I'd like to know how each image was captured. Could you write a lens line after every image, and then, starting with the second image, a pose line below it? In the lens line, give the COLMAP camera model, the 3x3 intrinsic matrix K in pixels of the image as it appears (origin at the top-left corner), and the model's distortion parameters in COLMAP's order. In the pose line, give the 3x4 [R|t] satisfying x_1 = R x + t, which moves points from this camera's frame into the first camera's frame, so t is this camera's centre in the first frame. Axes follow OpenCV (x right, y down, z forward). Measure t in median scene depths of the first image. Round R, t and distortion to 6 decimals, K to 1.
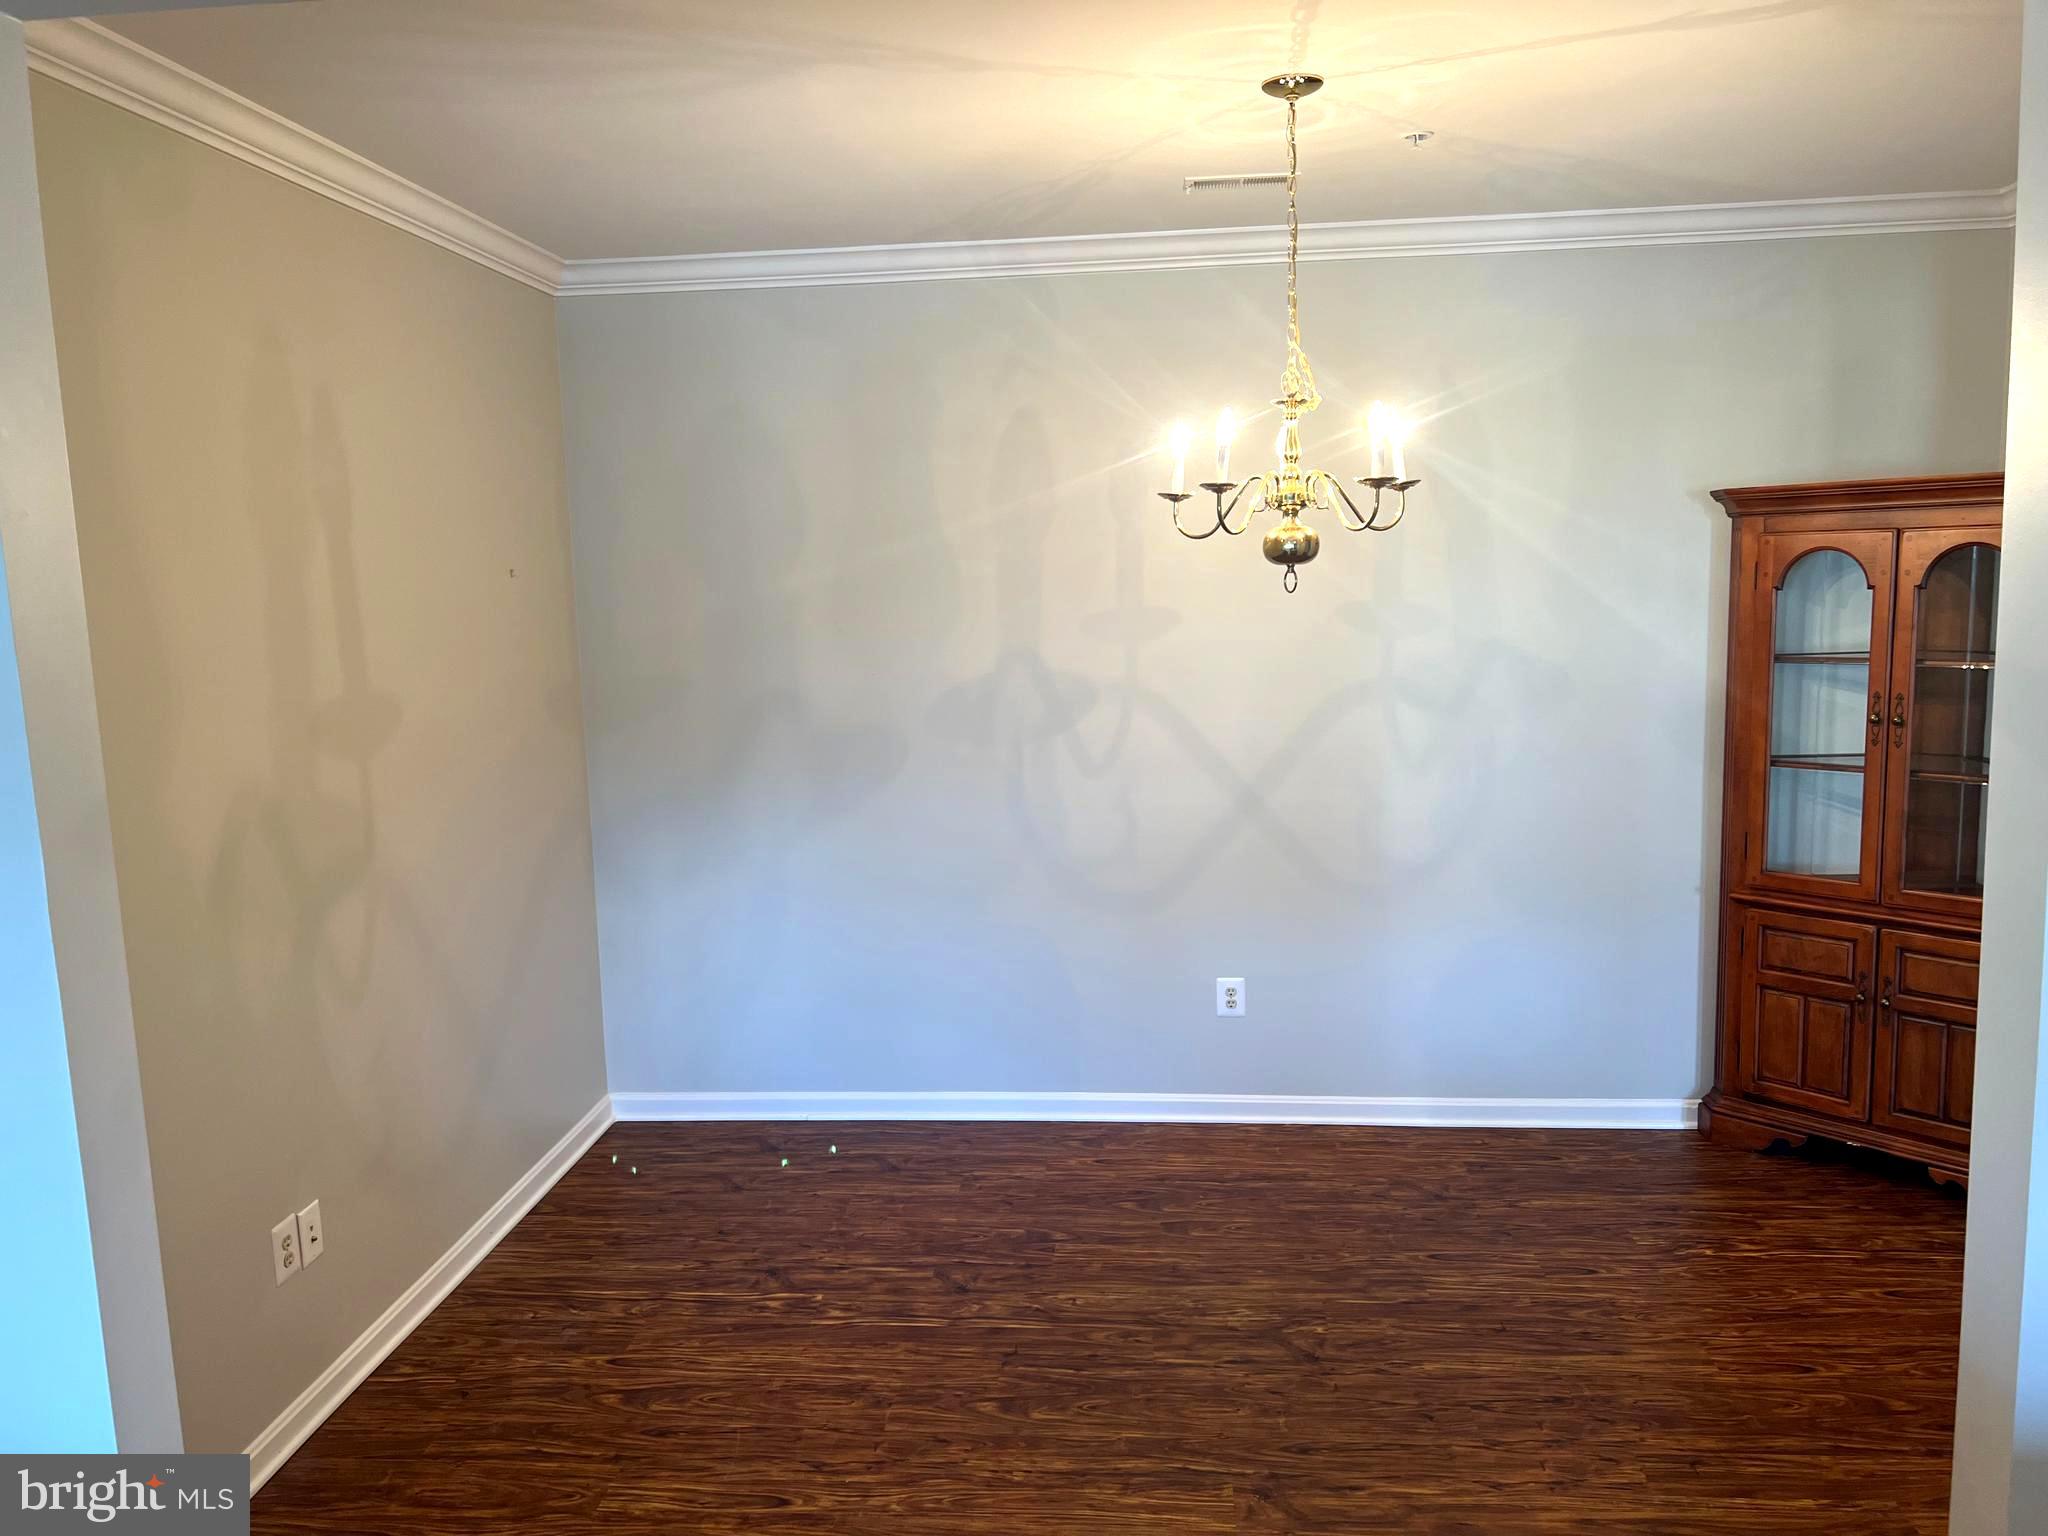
lens RADIAL K [[1526.8, 0, 991.3], [0, 1526.8, 760.6], [0, 0, 1]] dist [0.049496, -0.058612]
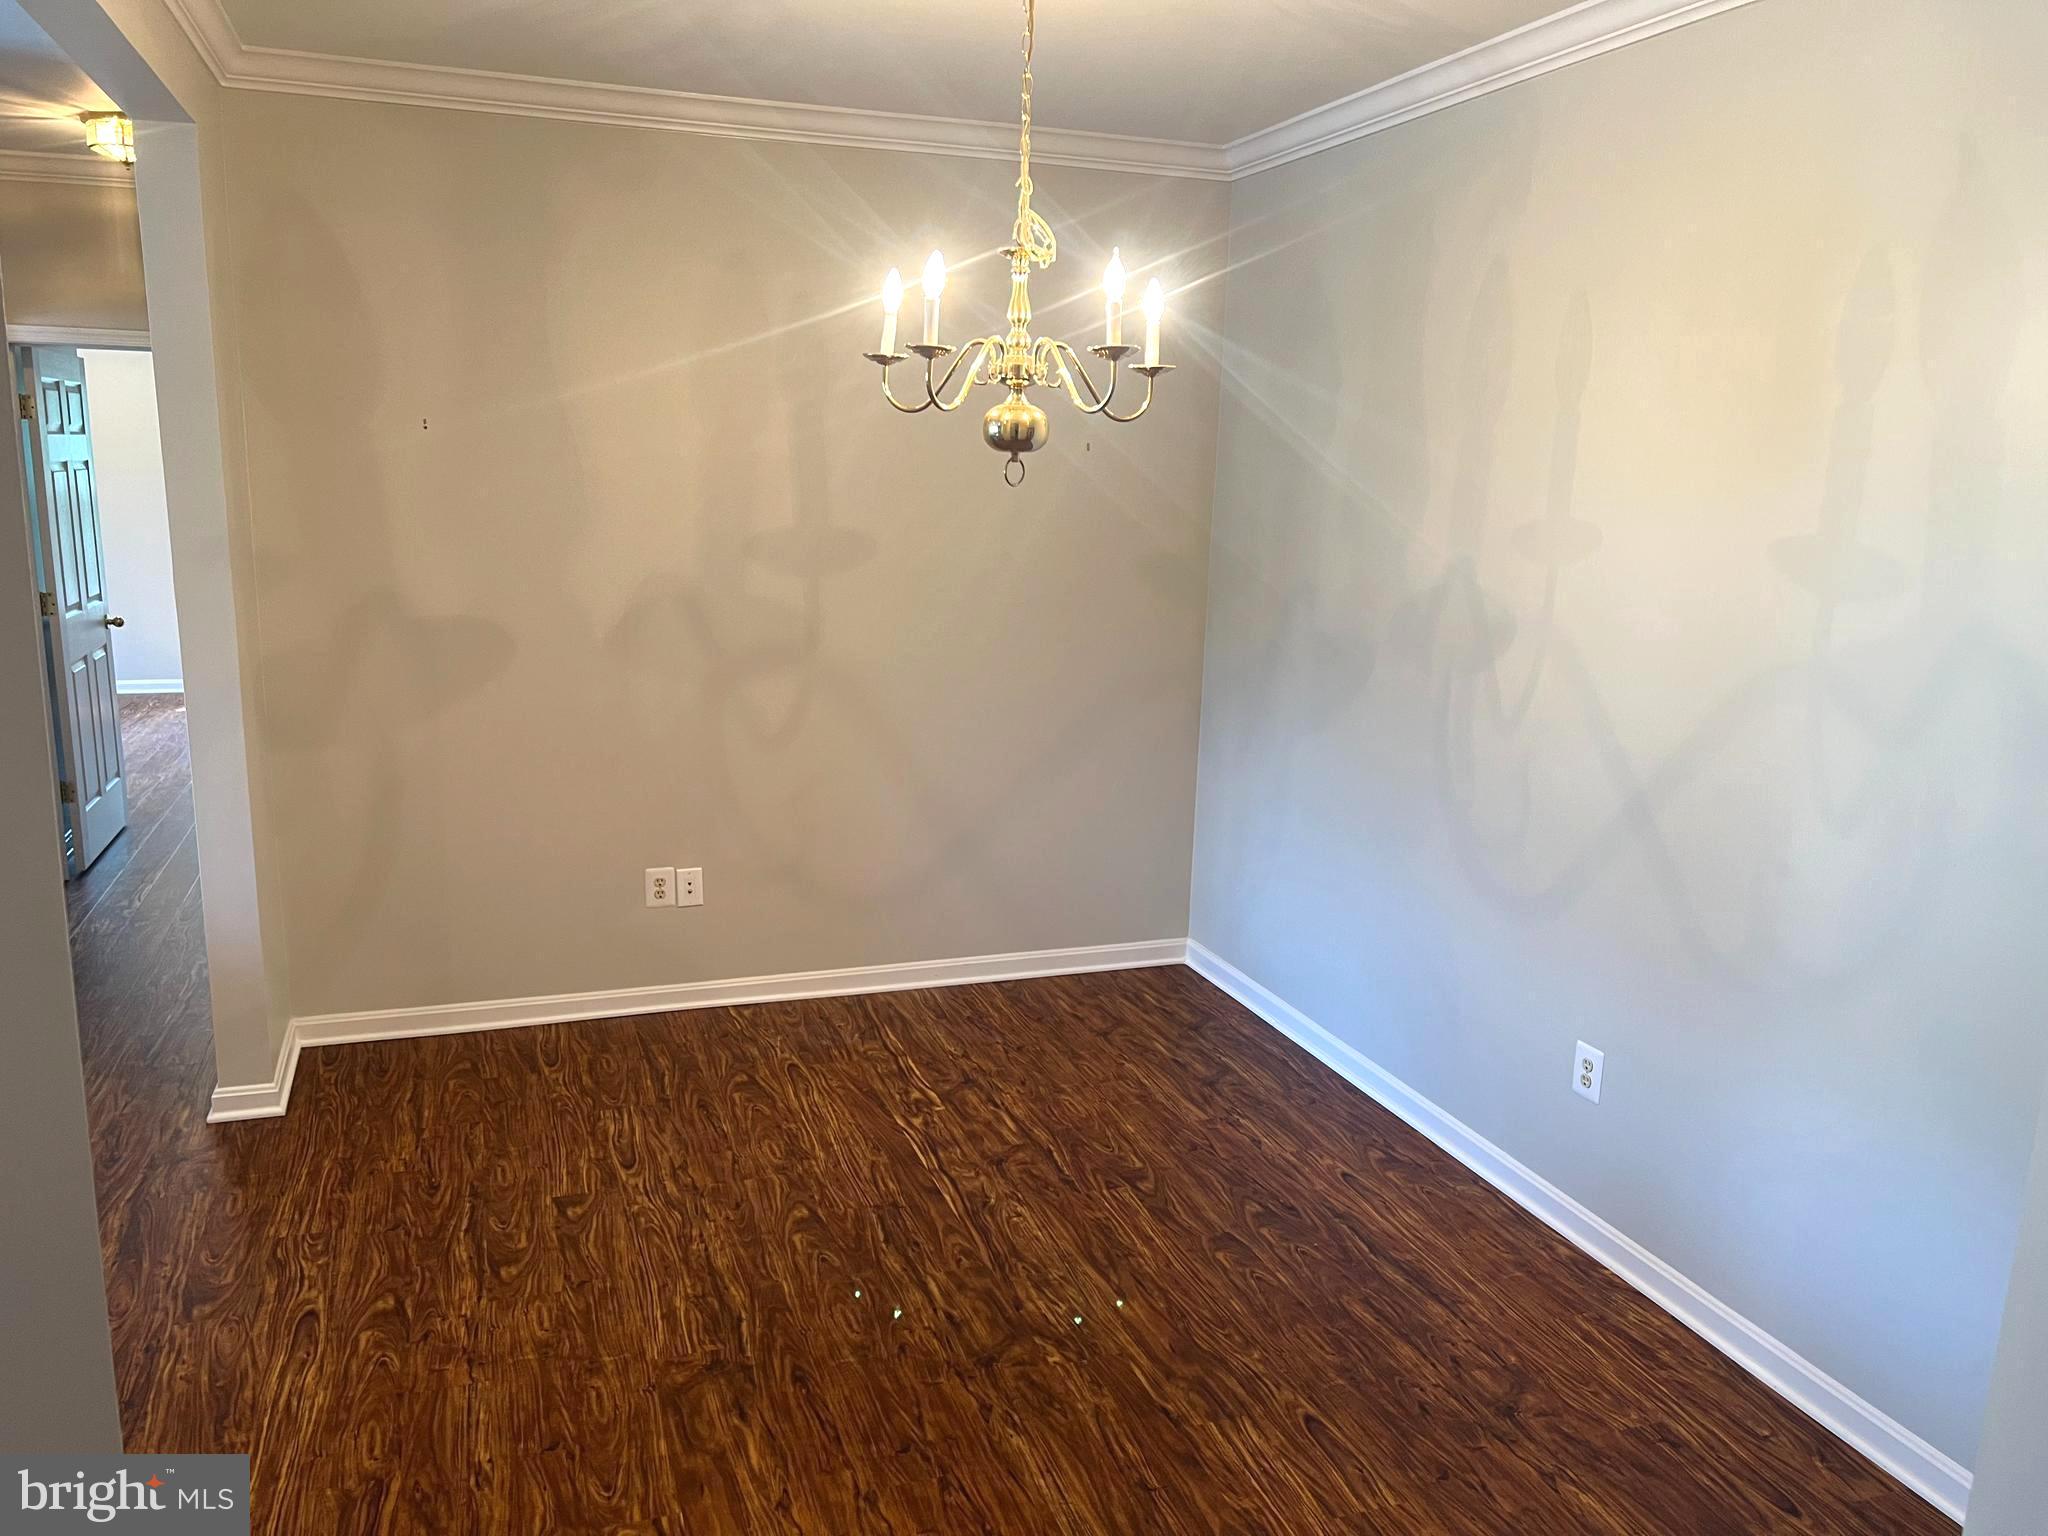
lens RADIAL K [[1538.3, 0, 1024.0], [0, 1538.3, 768.0], [0, 0, 1]] dist [0.046803, -0.051435]
pose [[0.438161, 0.227601, -0.869605, 0.745708], [-0.157814, 0.971865, 0.174849, -0.083136], [0.884935, 0.060624, 0.461753, 0.479795]]
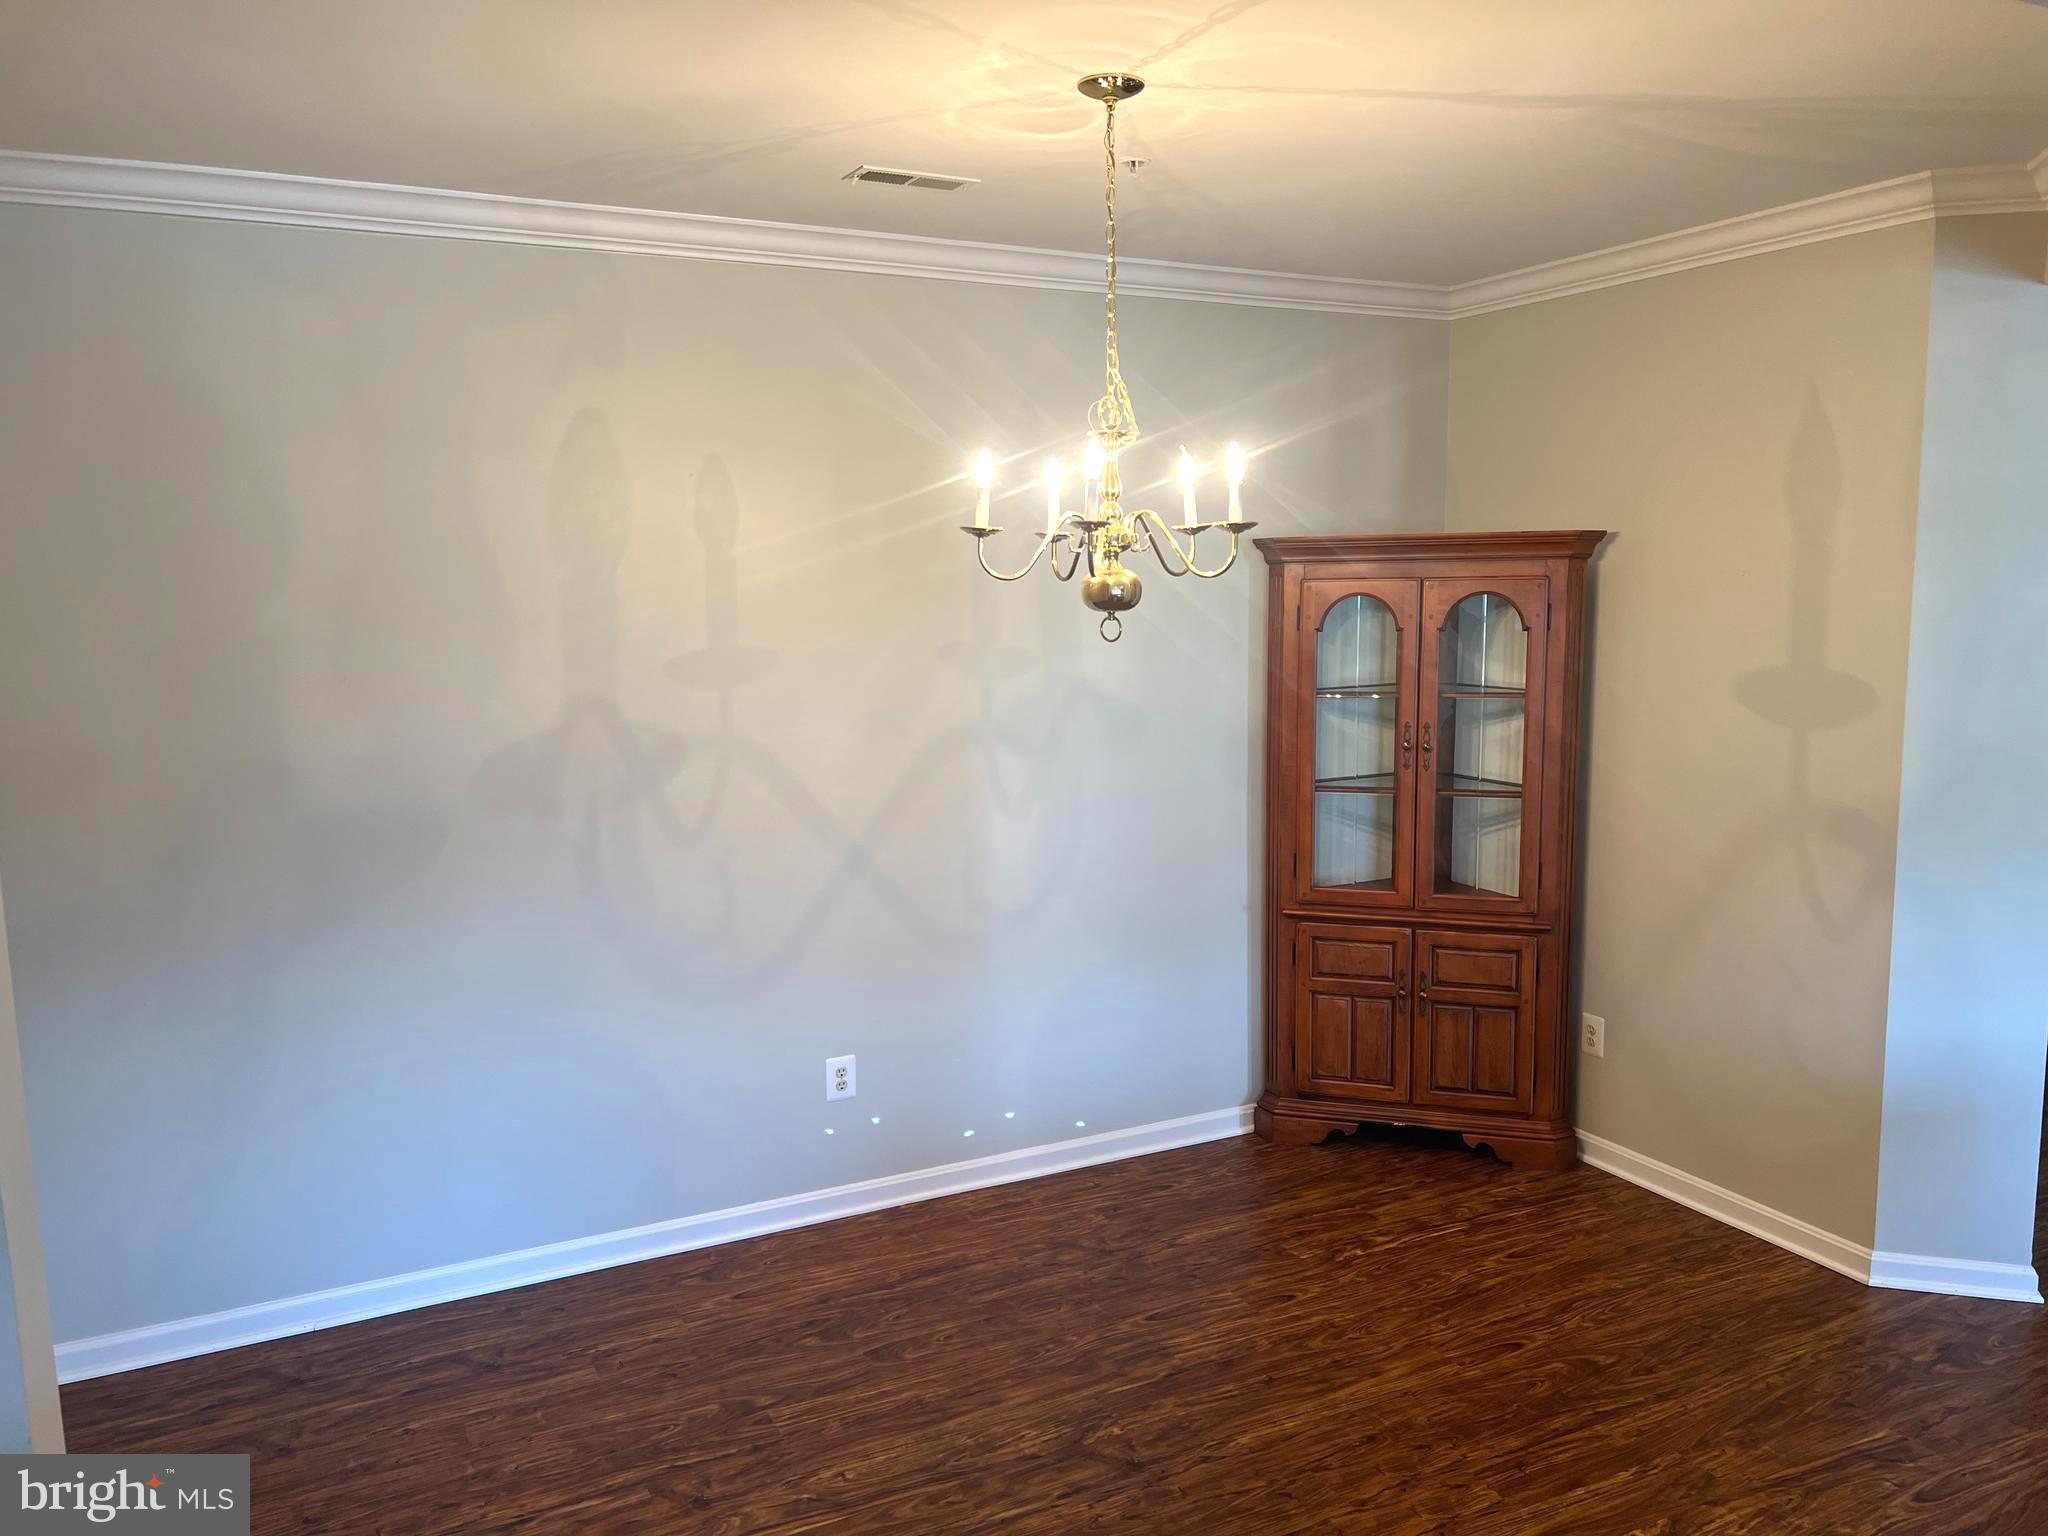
lens RADIAL K [[1538.3, 0, 1024.0], [0, 1538.3, 768.0], [0, 0, 1]] dist [0.046803, -0.051435]
pose [[0.843316, -0.049304, 0.535151, -0.266693], [0.053864, 0.998523, 0.007113, -0.033626], [-0.534711, 0.022827, 0.844726, 0.194069]]
